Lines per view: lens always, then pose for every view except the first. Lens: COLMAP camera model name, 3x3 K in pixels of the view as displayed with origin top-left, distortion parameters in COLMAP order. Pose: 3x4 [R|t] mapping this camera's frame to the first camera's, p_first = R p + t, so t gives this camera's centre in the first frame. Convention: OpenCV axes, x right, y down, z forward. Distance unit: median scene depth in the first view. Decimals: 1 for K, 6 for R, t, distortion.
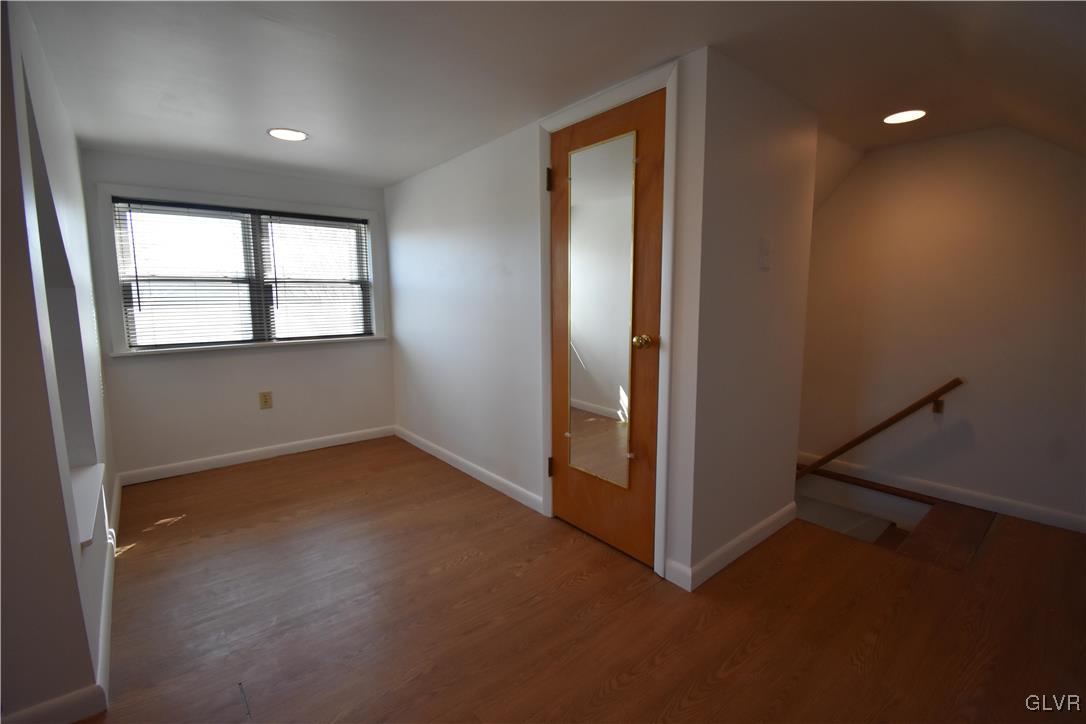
lens RADIAL K [[481.3, 0, 538.6], [0, 481.3, 363.6], [0, 0, 1]] dist [-0.001545, -0.013035]
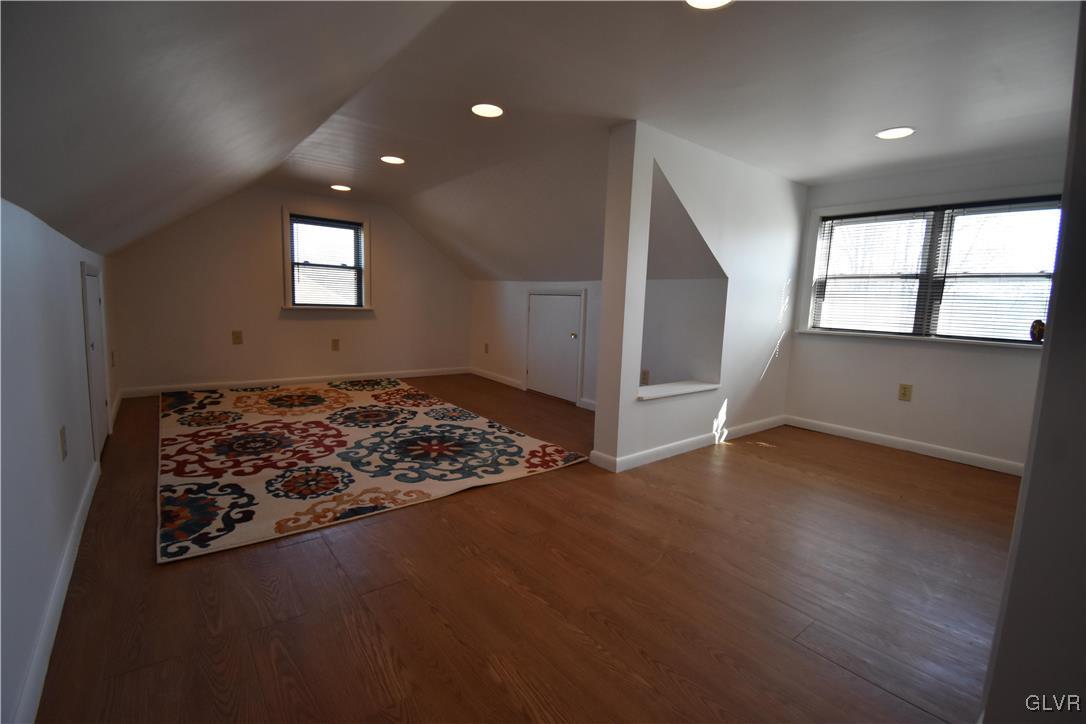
lens RADIAL K [[481.3, 0, 541.6], [0, 481.3, 351.2], [0, 0, 1]] dist [-0.001545, -0.013035]
pose [[-0.022996, 0.109324, -0.993740, 0.509478], [-0.177929, 0.977686, 0.111675, 0.016228], [0.983775, 0.179383, -0.003031, 0.260219]]
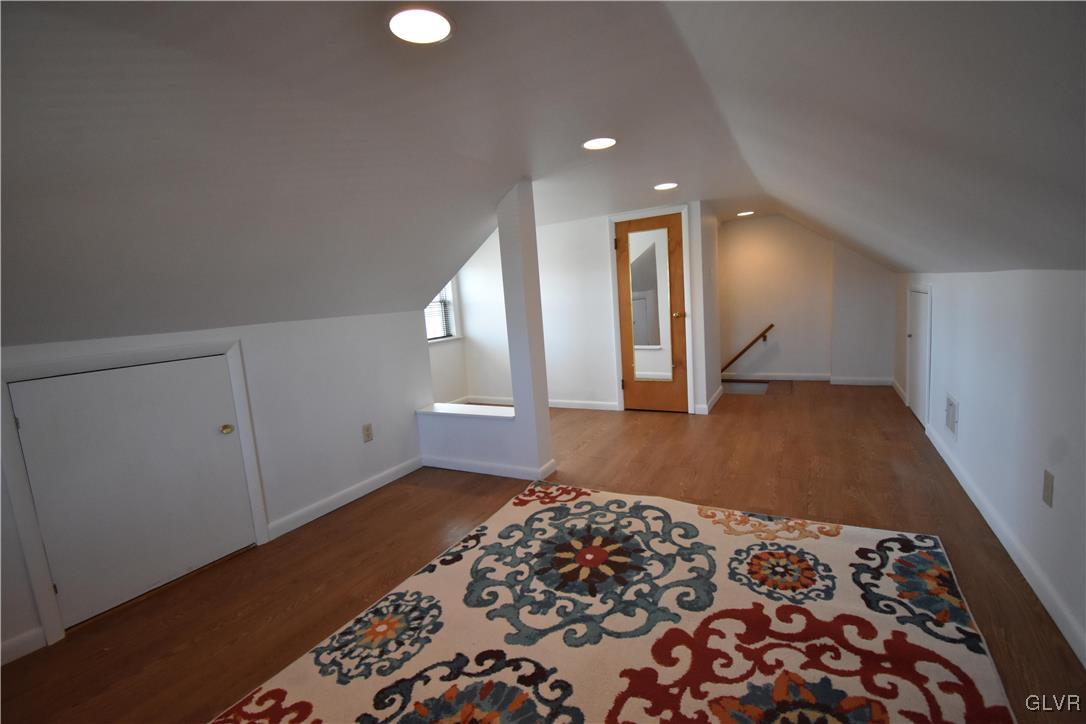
lens RADIAL K [[481.3, 0, 532.8], [0, 481.3, 365.7], [0, 0, 1]] dist [-0.001545, -0.013035]
pose [[0.933411, -0.115674, 0.339651, -0.877561], [0.118641, 0.992864, 0.012094, 0.060933], [-0.338626, 0.029008, 0.940474, -0.672828]]
